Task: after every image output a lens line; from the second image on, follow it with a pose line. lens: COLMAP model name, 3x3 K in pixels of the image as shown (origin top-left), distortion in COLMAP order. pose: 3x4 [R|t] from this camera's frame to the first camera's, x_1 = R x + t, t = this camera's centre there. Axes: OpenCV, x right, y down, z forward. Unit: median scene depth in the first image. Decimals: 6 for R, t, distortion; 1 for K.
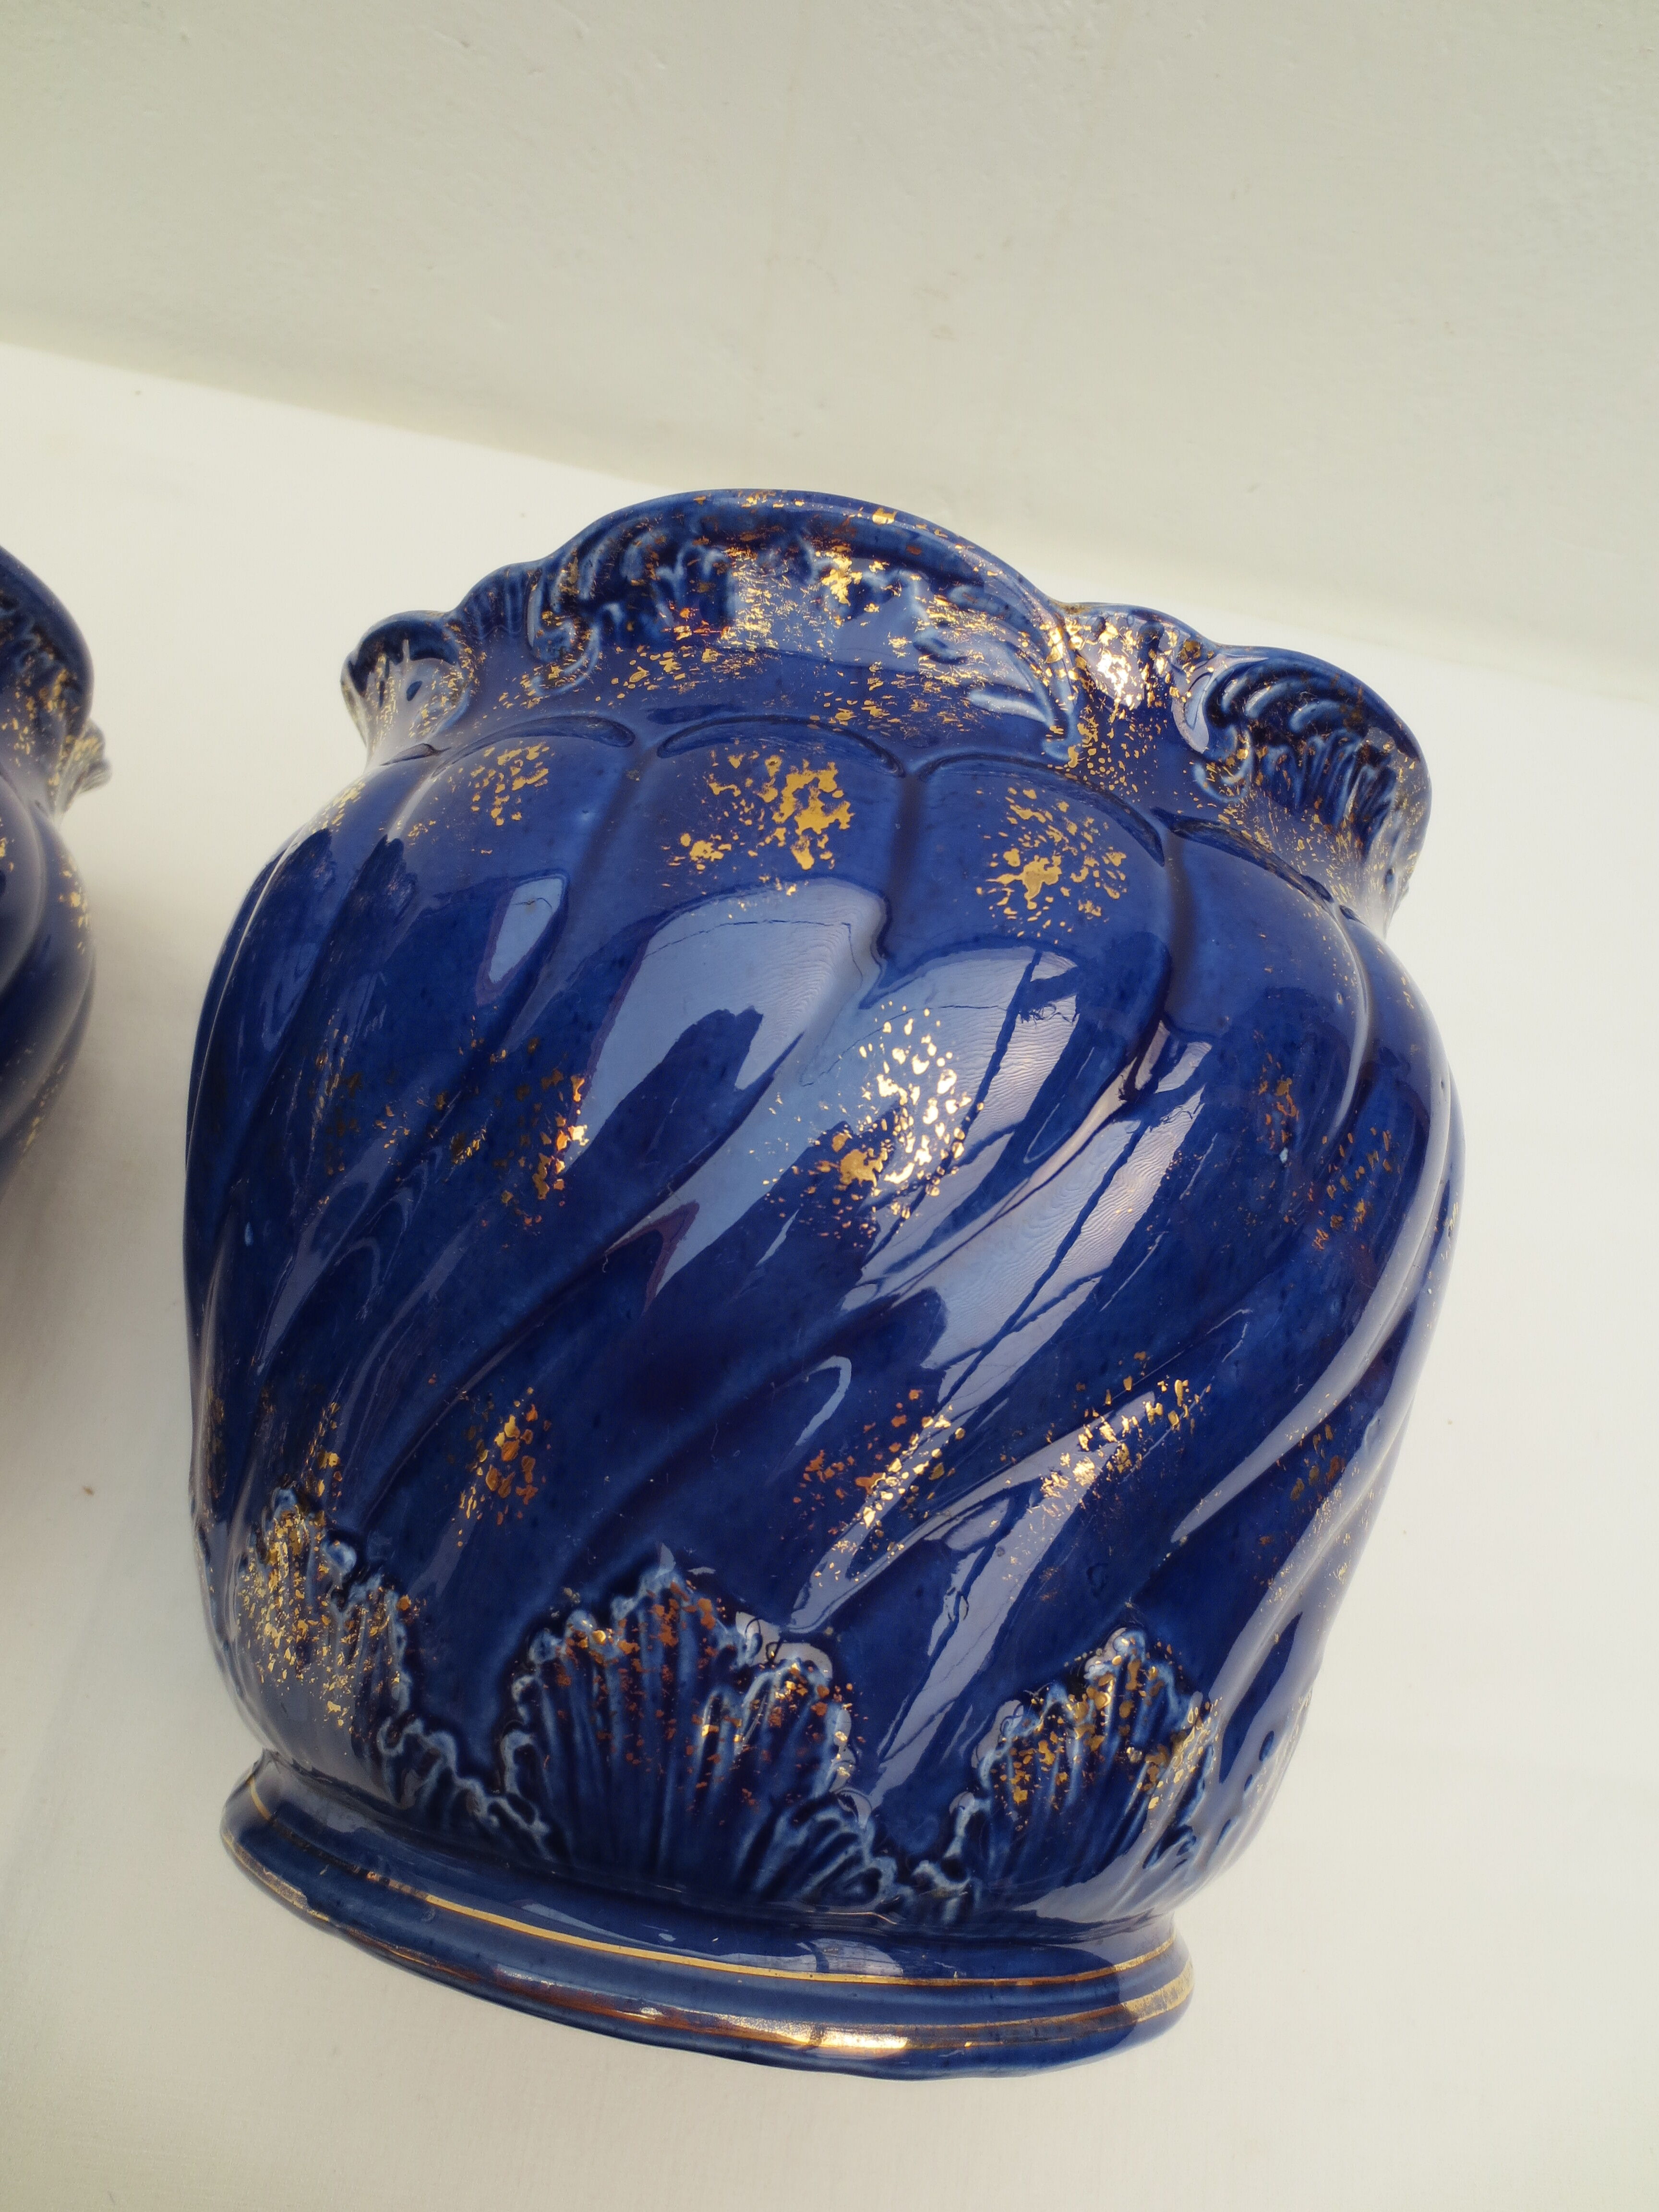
lens RADIAL K [[1543.5, 0, 836.8], [0, 1543.5, 1096.5], [0, 0, 1]] dist [-0.032656, 0.005957]
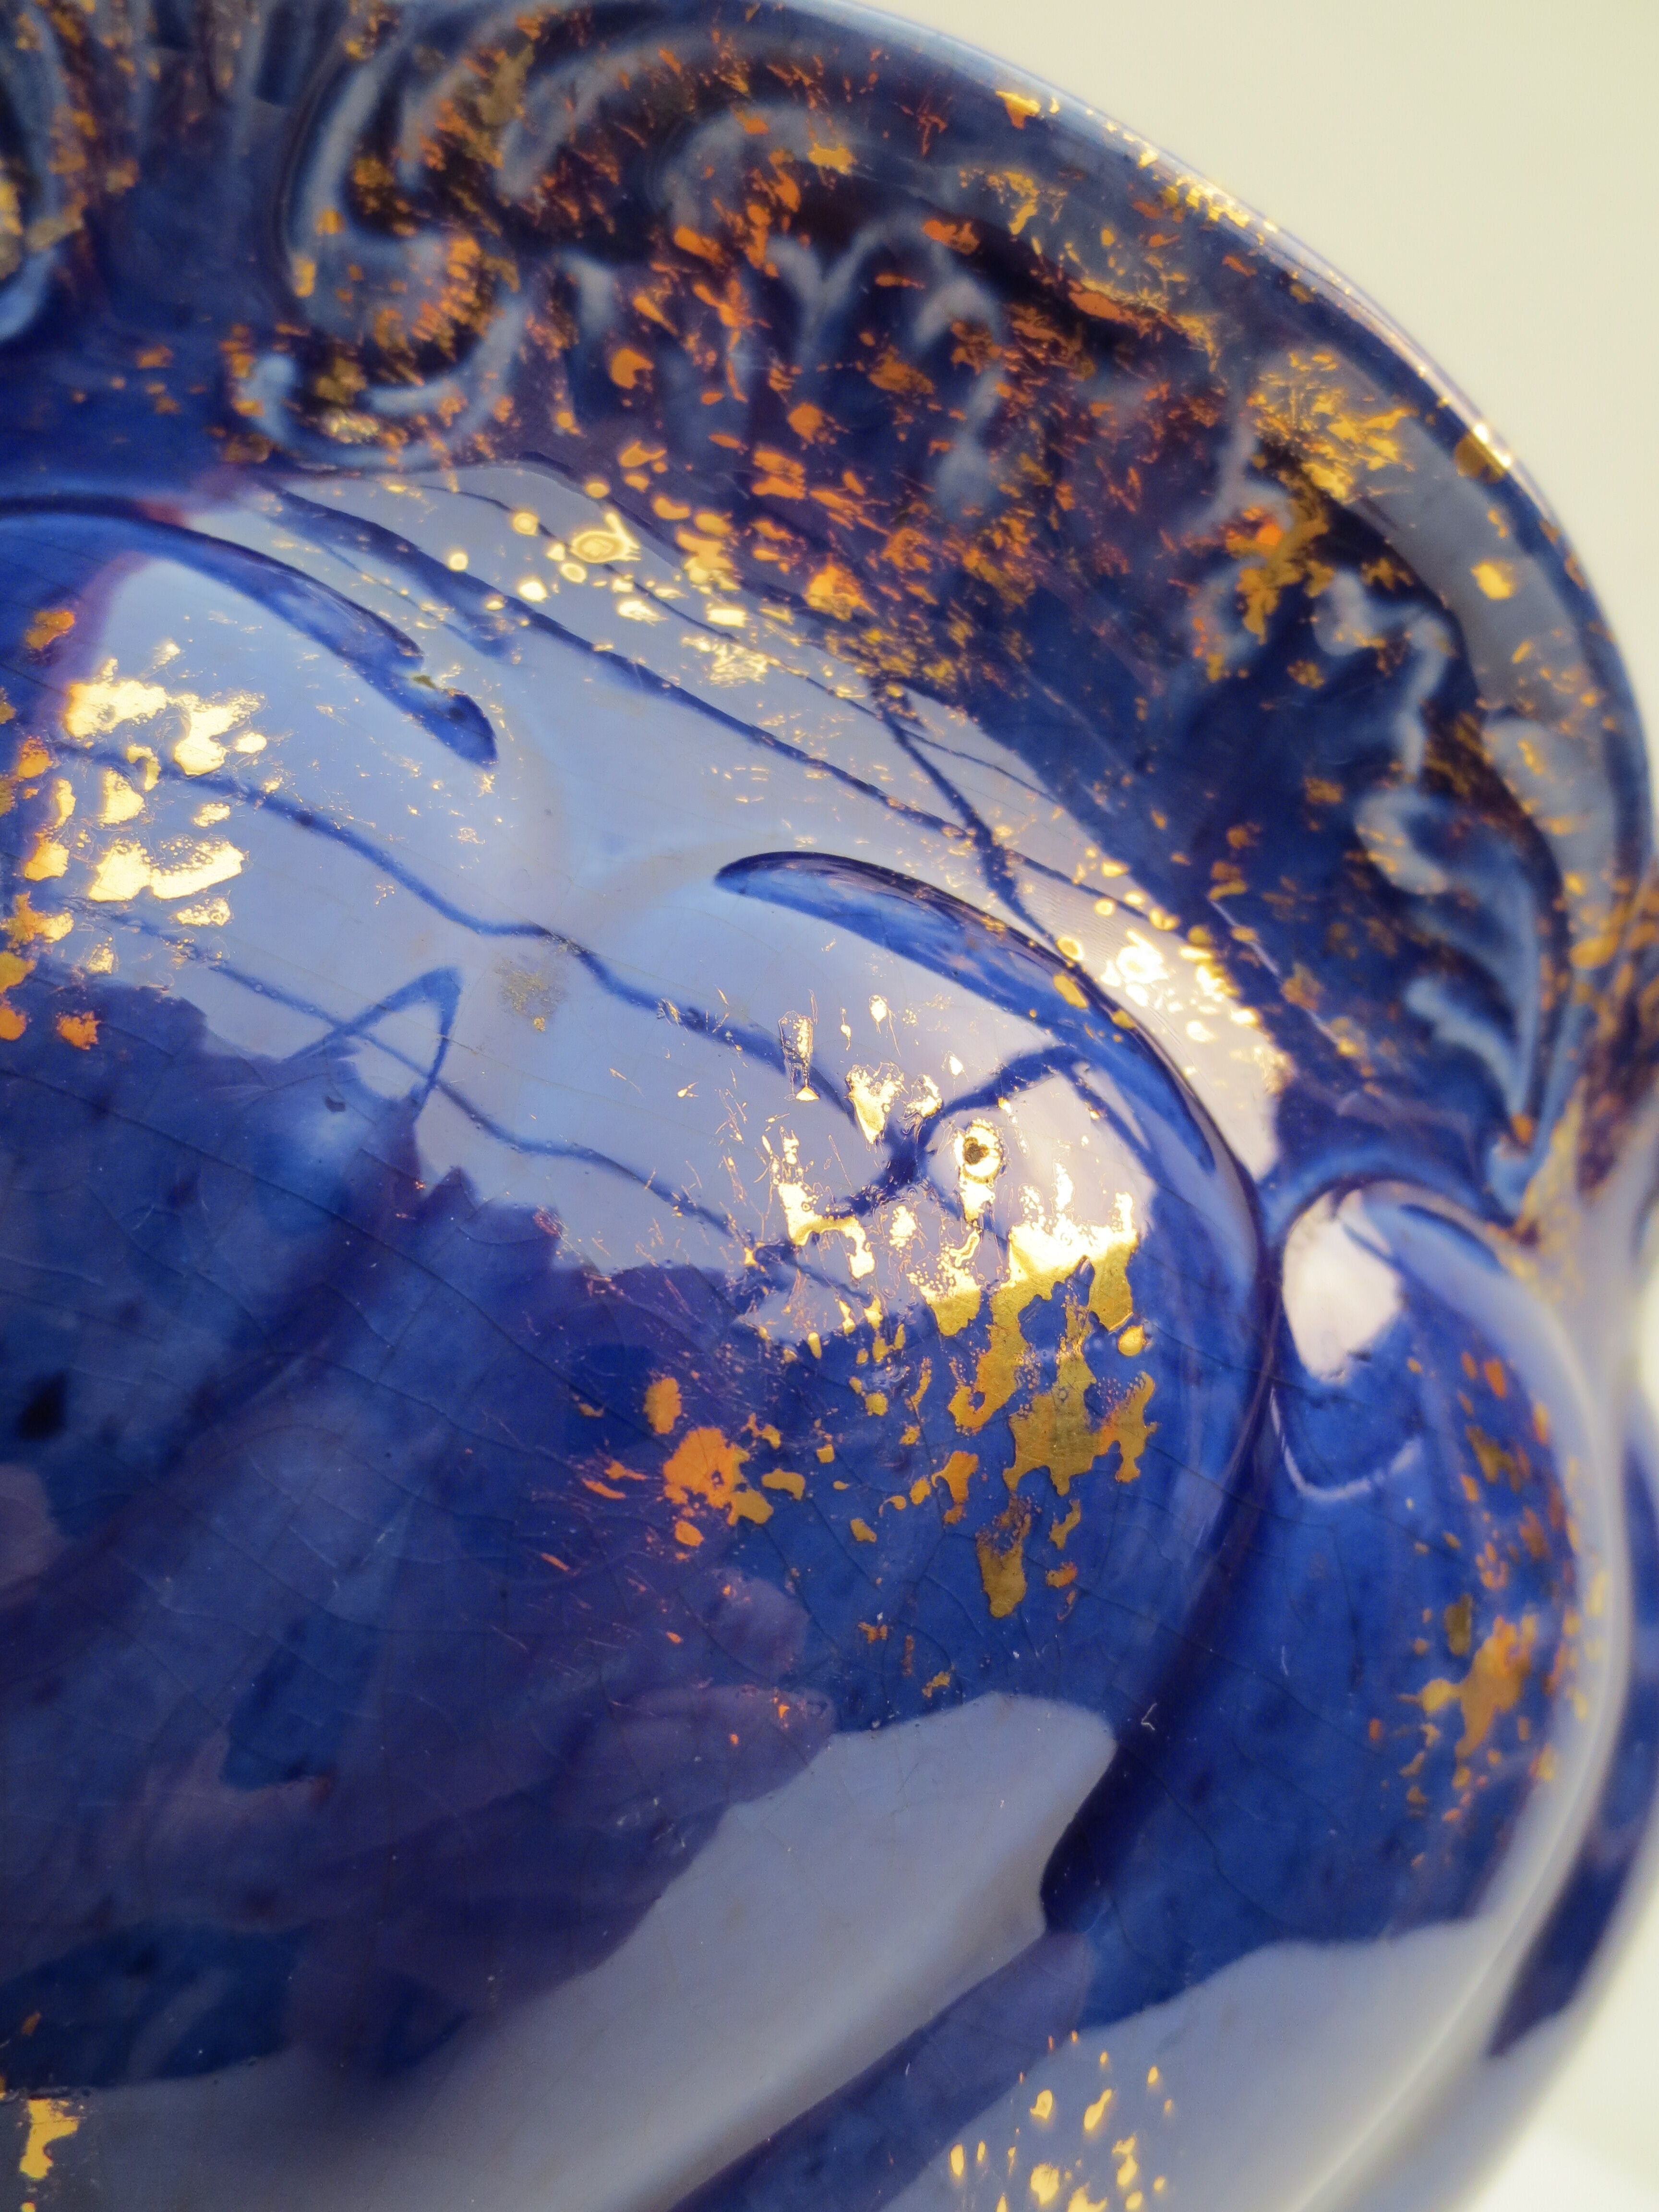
lens RADIAL K [[1543.5, 0, 836.8], [0, 1543.5, 1096.5], [0, 0, 1]] dist [-0.032656, 0.005957]
pose [[0.889719, 0.291879, 0.351009, -0.187849], [-0.380736, 0.898672, 0.217784, -0.294410], [-0.251875, -0.327408, 0.910694, 0.746020]]
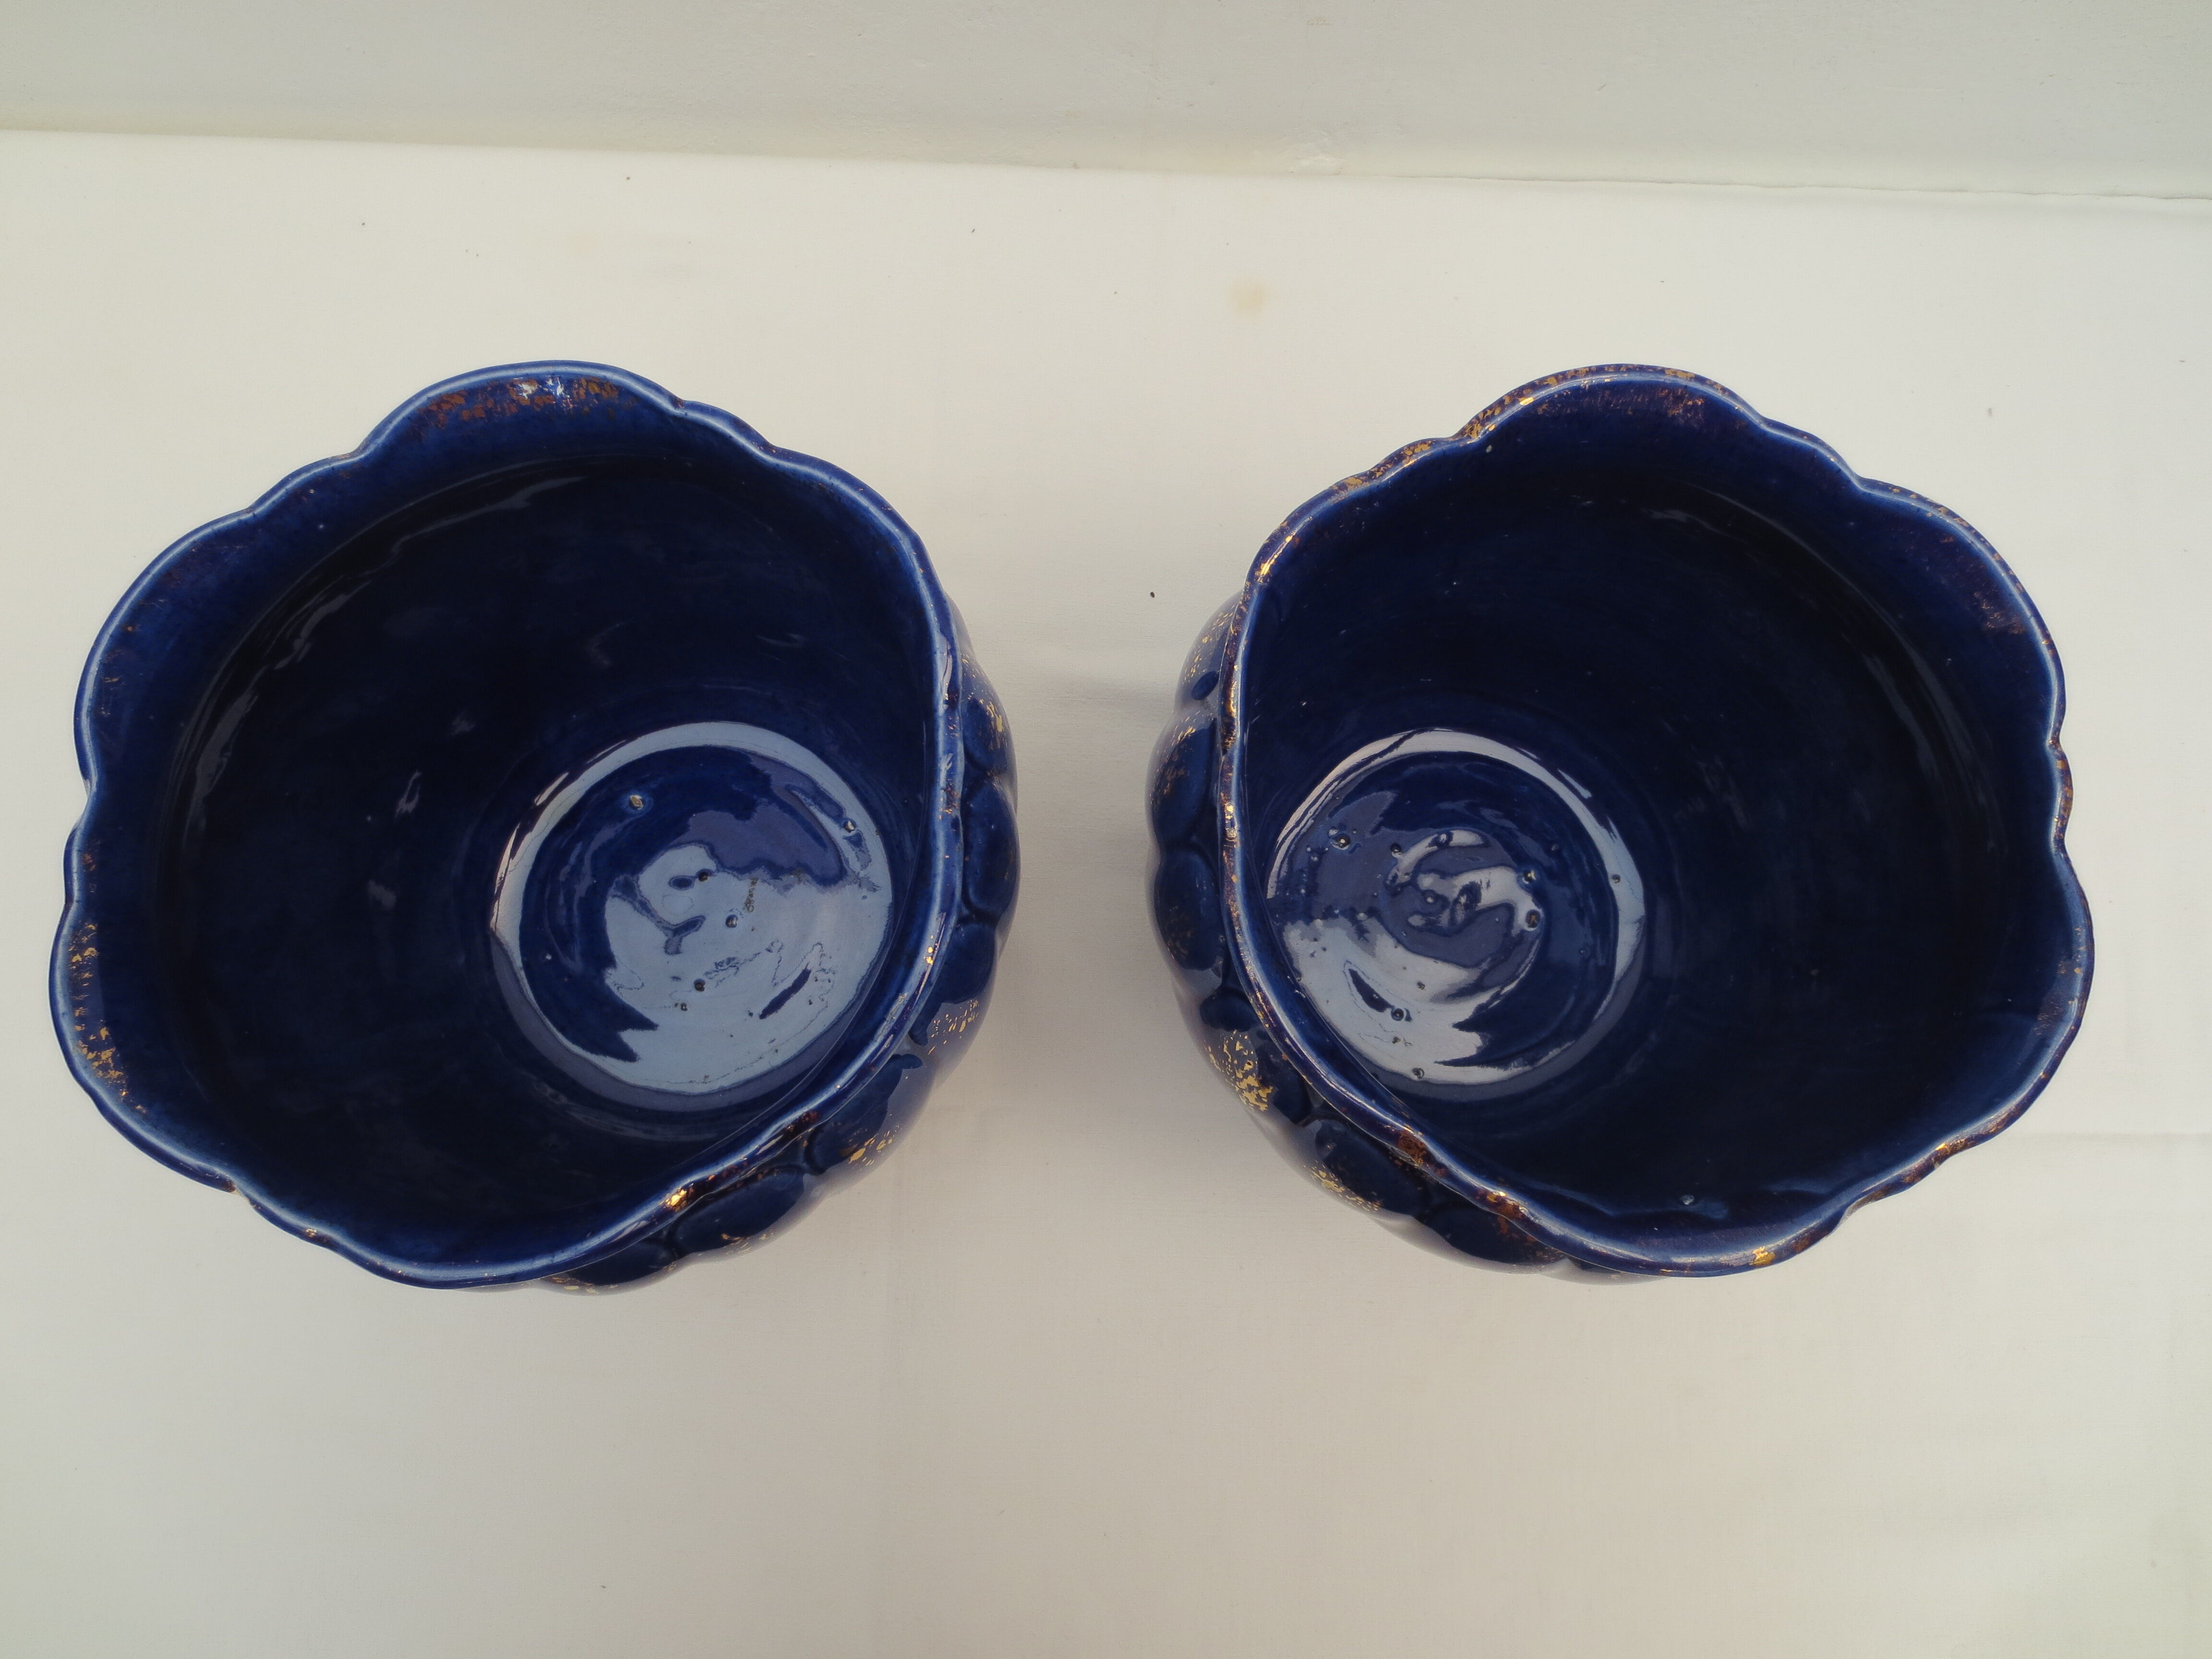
lens RADIAL K [[1540.1, 0, 1100.5], [0, 1540.1, 799.2], [0, 0, 1]] dist [-0.025348, -0.000487]
pose [[0.626986, 0.719483, -0.298718, 0.179393], [0.250970, 0.176457, 0.951776, -2.172676], [0.737498, -0.671719, -0.069932, 1.253984]]
